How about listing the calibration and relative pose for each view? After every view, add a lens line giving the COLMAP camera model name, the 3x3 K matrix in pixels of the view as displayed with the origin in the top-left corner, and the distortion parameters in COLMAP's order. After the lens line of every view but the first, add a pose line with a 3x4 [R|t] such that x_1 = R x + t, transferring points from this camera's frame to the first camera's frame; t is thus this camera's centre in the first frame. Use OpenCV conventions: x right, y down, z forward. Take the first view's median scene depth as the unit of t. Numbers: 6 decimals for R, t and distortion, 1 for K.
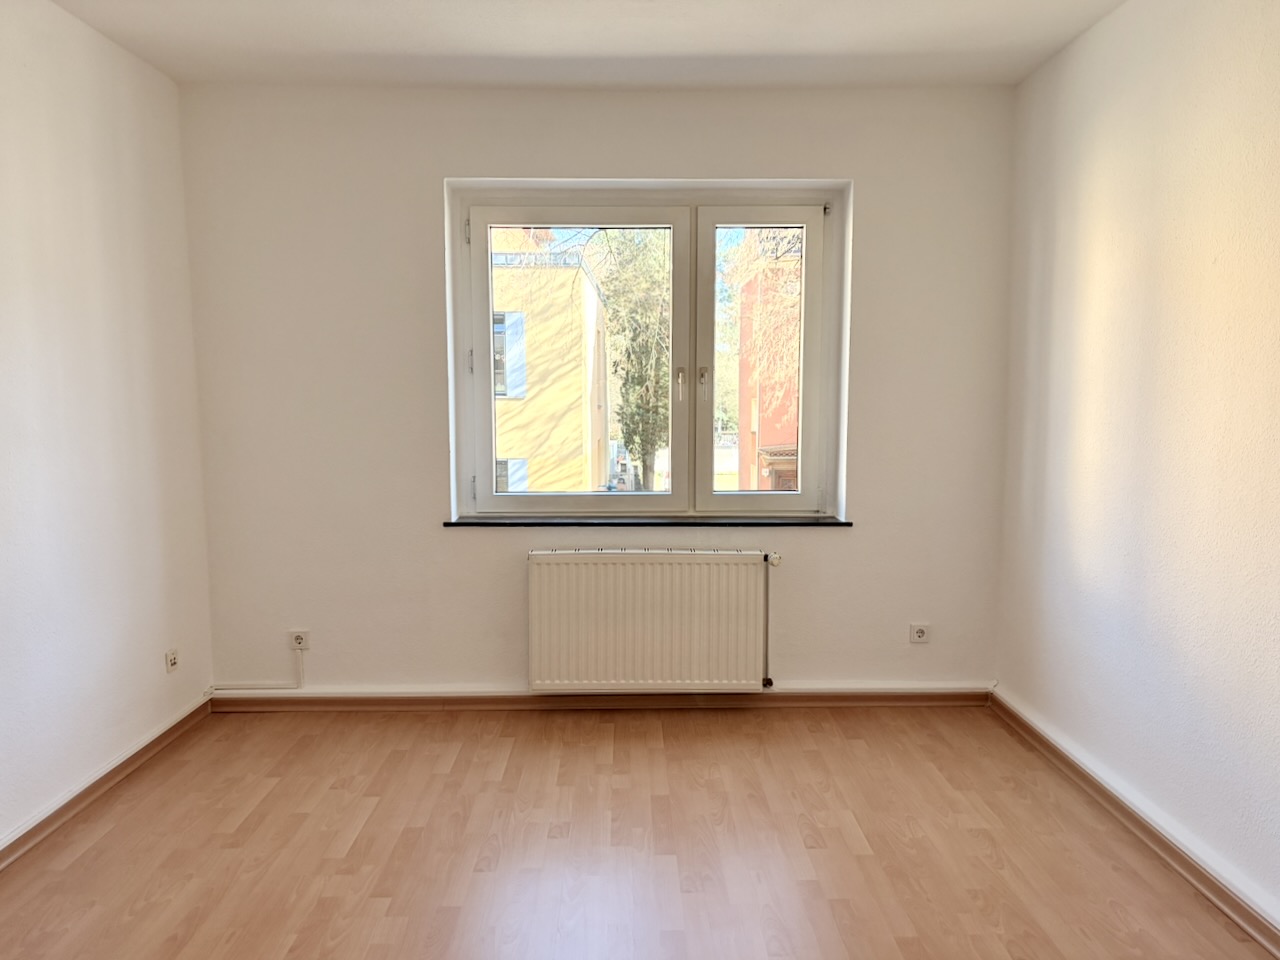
lens RADIAL K [[997.7, 0, 667.3], [0, 997.7, 492.5], [0, 0, 1]] dist [0.081754, -0.080509]
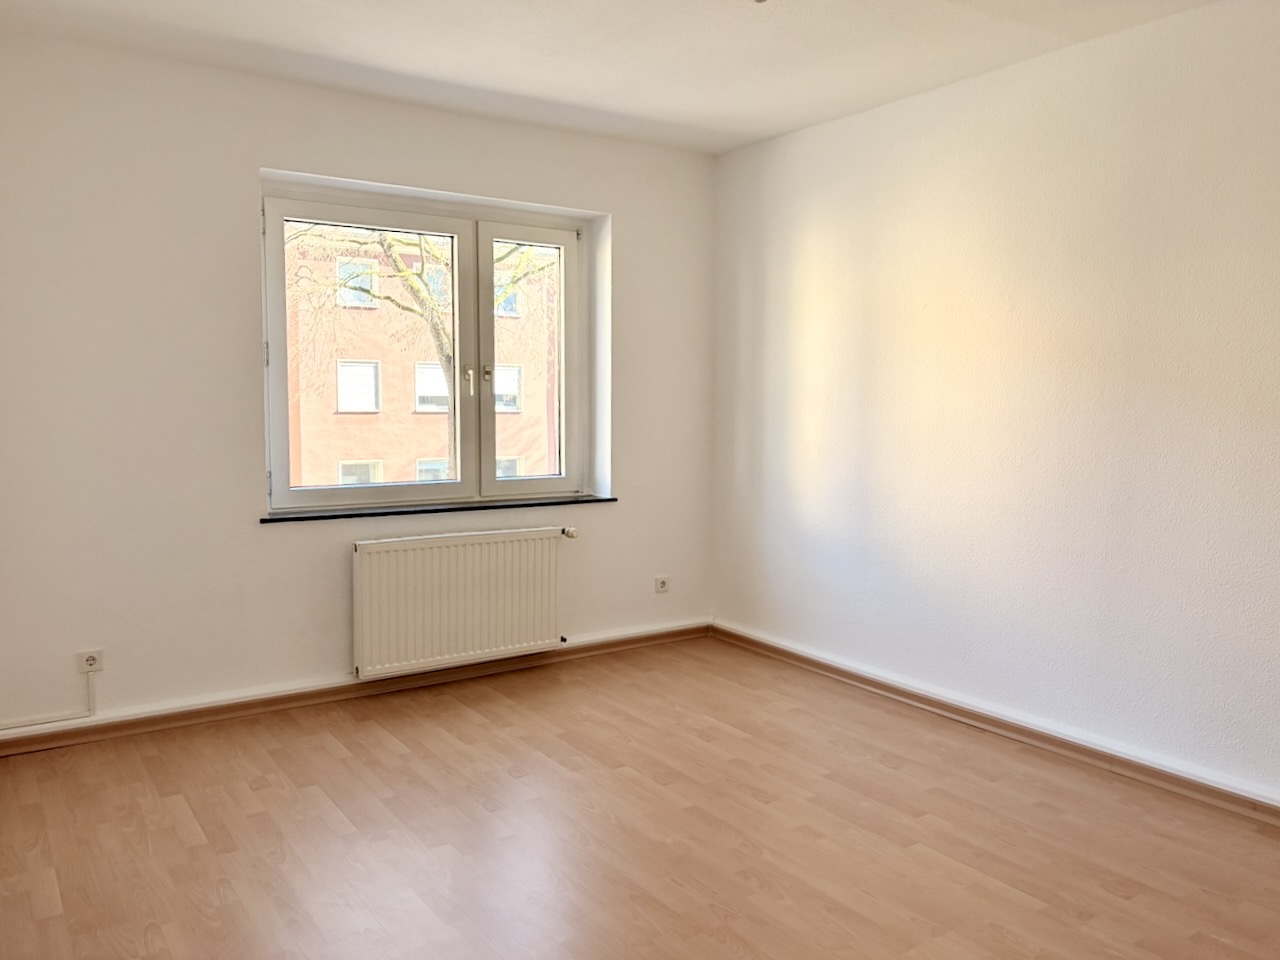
lens RADIAL K [[997.7, 0, 667.3], [0, 997.7, 492.5], [0, 0, 1]] dist [0.081754, -0.080509]
pose [[0.830256, -0.048690, 0.555252, -0.433563], [0.049015, 0.998696, 0.014285, 0.009022], [-0.555223, 0.015355, 0.831560, -0.033685]]
